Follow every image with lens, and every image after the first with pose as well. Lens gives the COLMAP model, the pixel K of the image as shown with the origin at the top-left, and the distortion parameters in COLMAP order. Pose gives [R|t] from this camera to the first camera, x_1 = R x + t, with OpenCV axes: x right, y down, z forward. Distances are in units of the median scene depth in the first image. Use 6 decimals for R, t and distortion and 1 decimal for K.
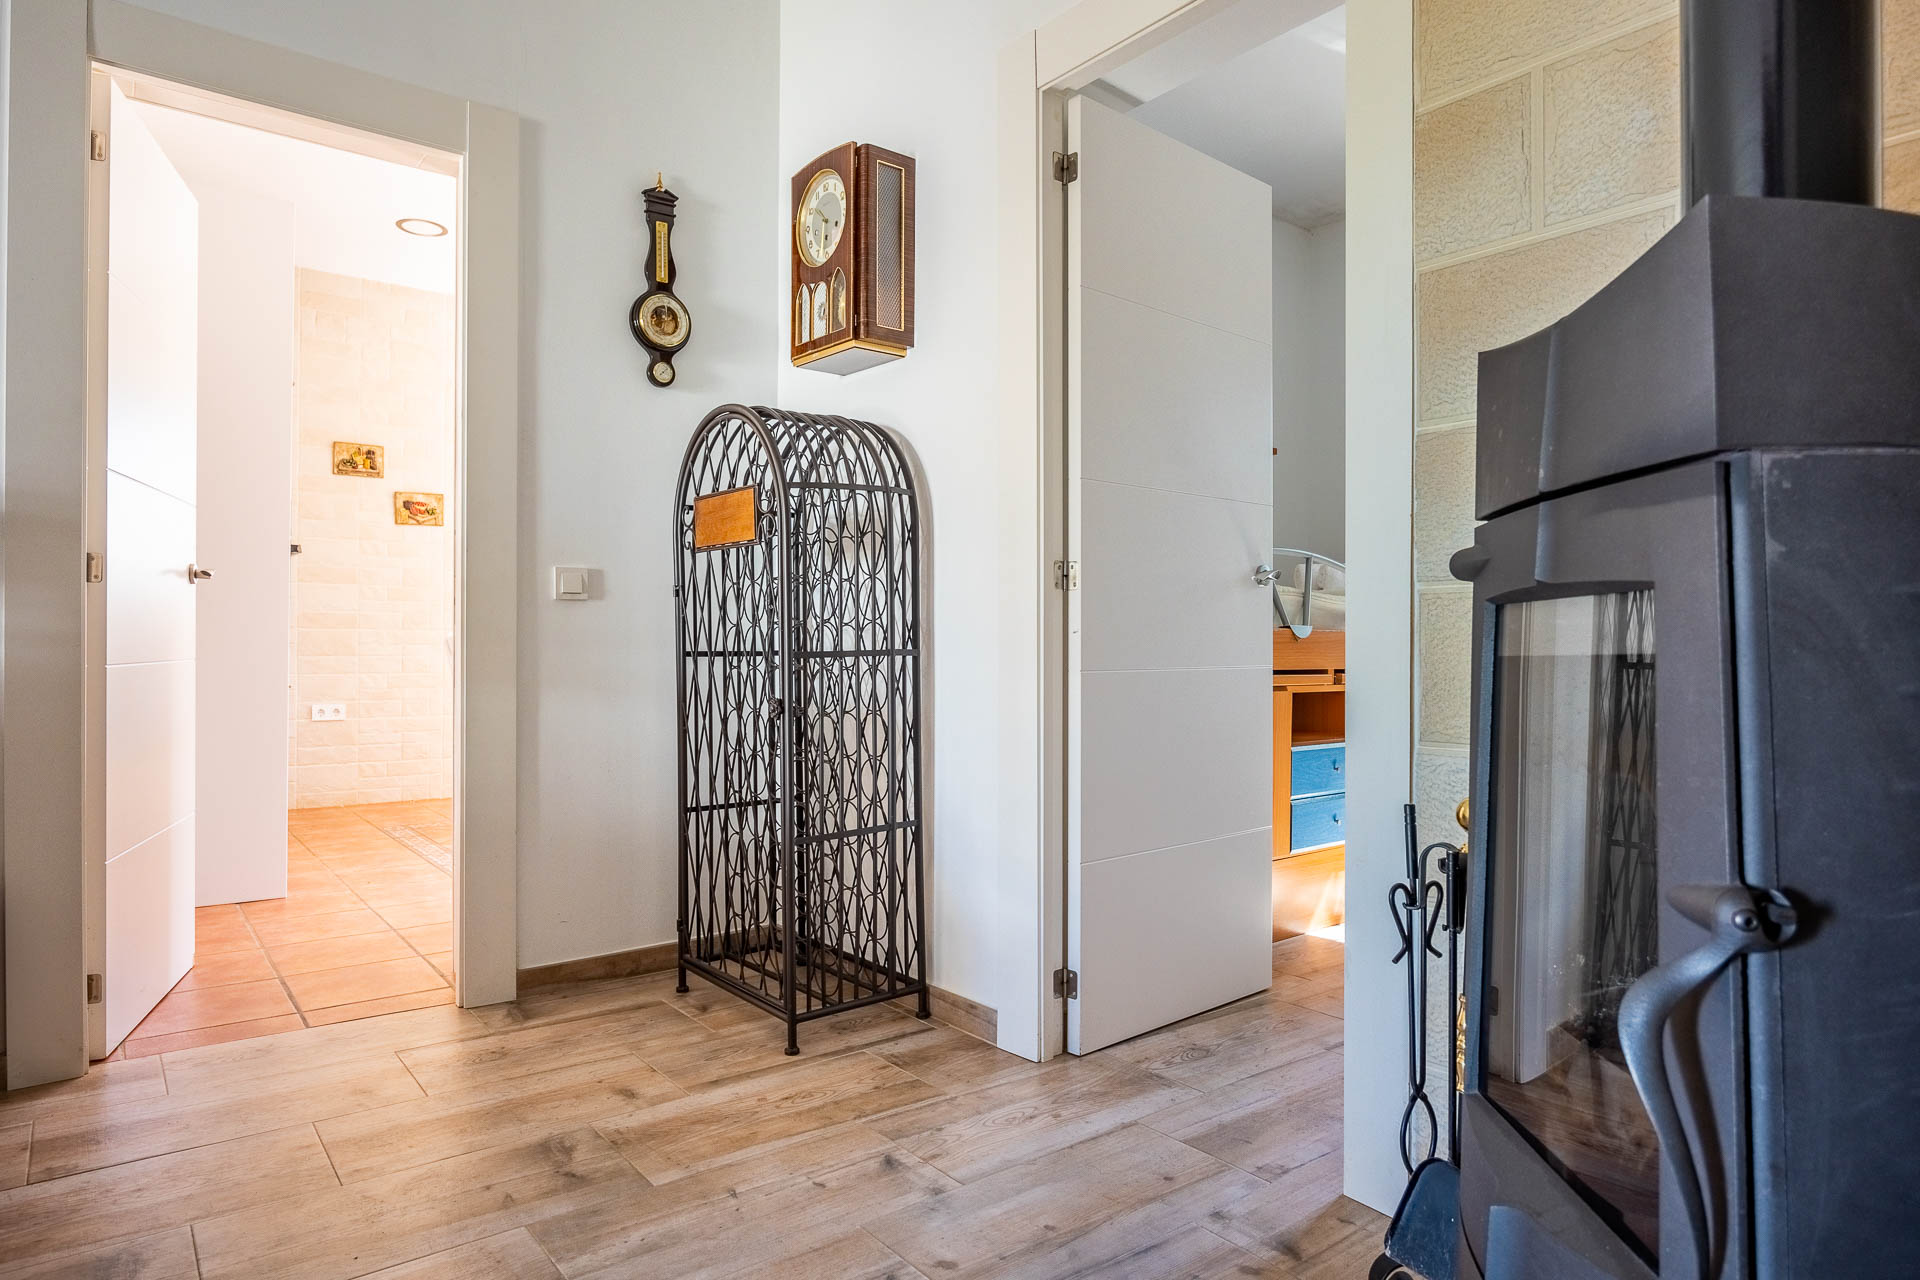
lens RADIAL K [[1122.2, 0, 960.0], [0, 1122.2, 640.0], [0, 0, 1]] dist [-0.002057, -0.000362]
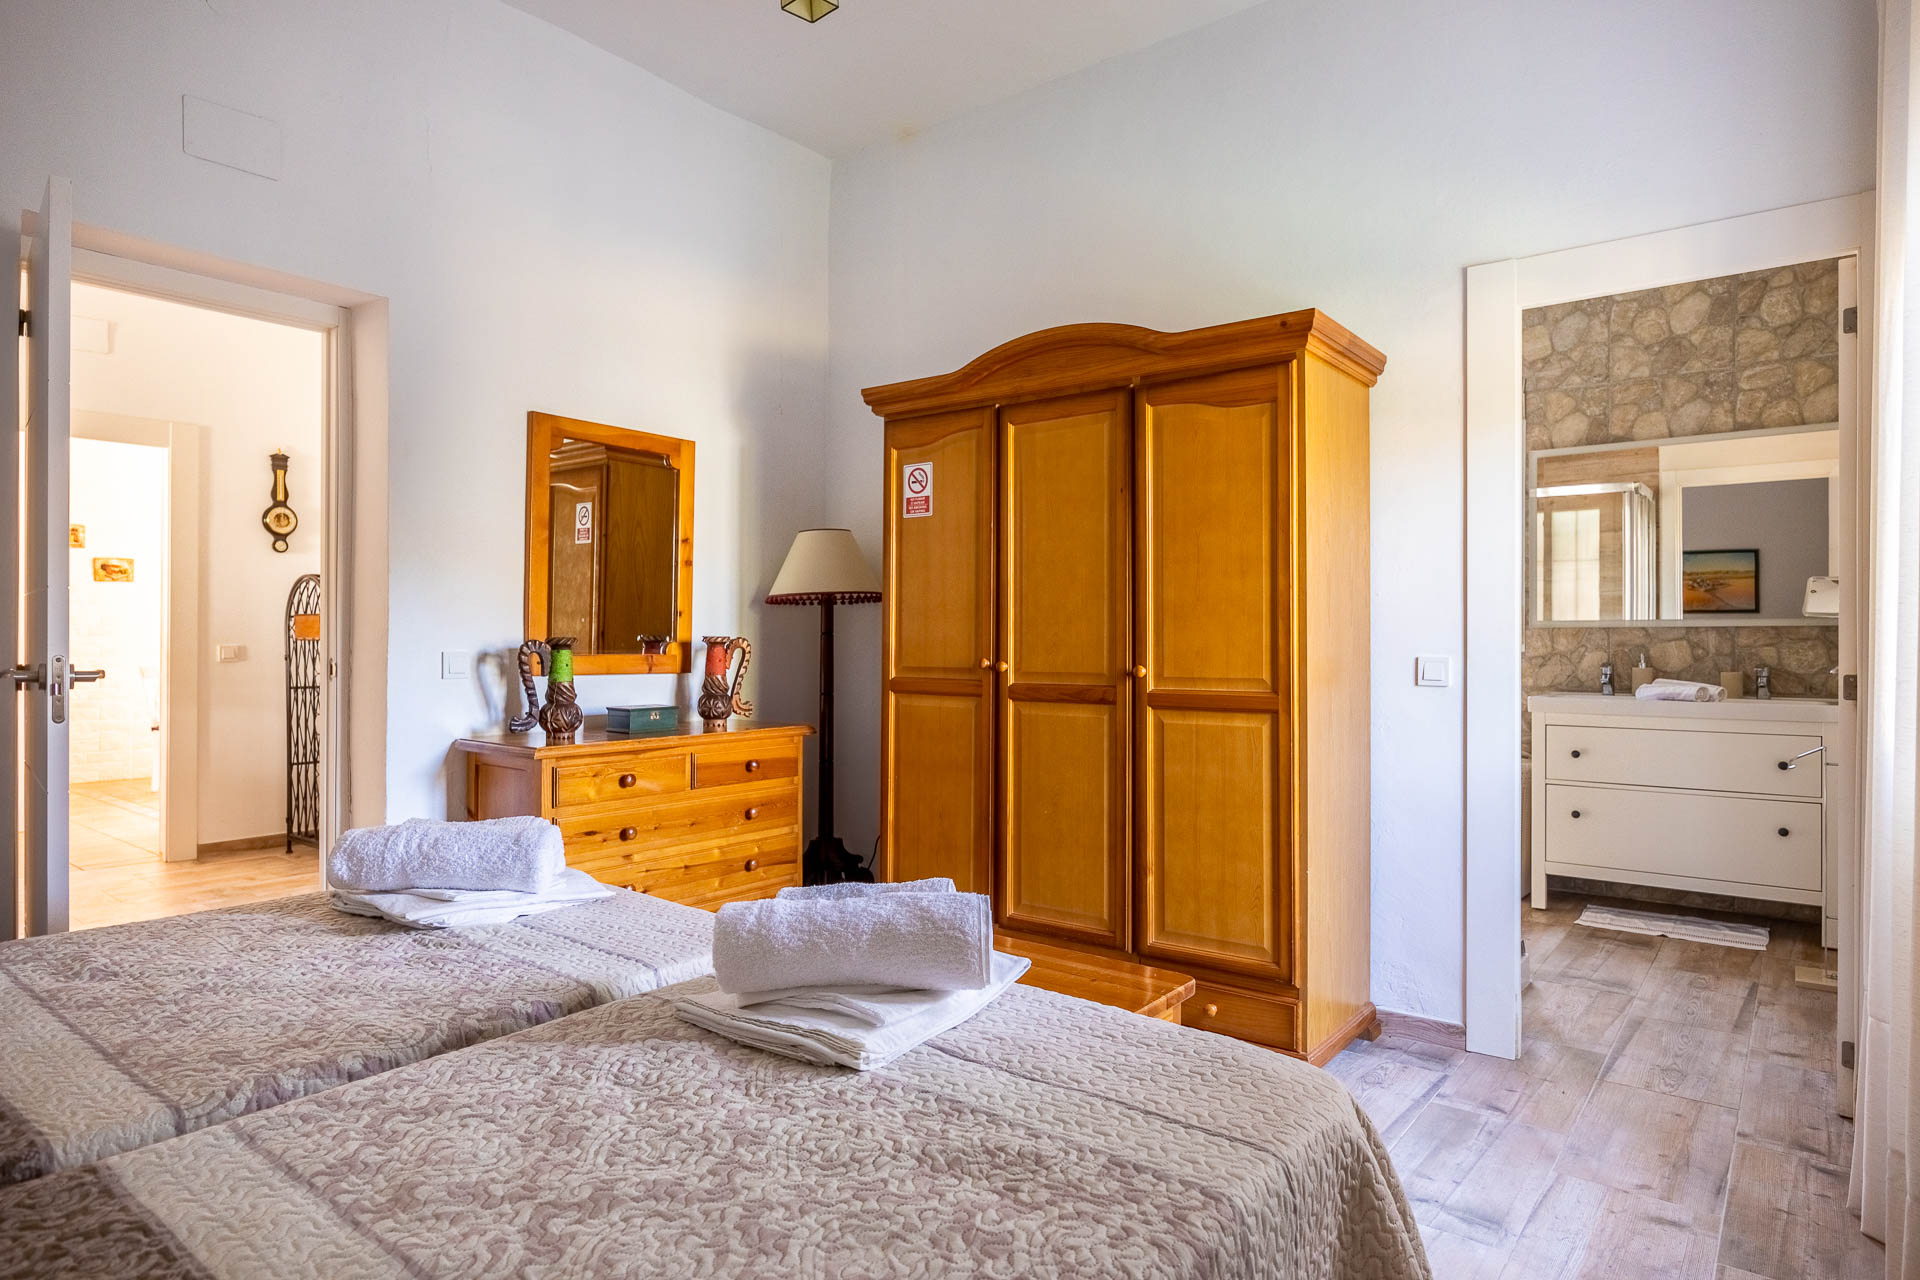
lens RADIAL K [[1069.3, 0, 960.0], [0, 1069.3, 640.0], [0, 0, 1]] dist [-0.000622, 0.000090]
pose [[0.969366, 0.002755, 0.245607, 0.438600], [-0.004136, 0.999978, 0.005109, -0.086653], [-0.245587, -0.005969, 0.969356, -1.138391]]
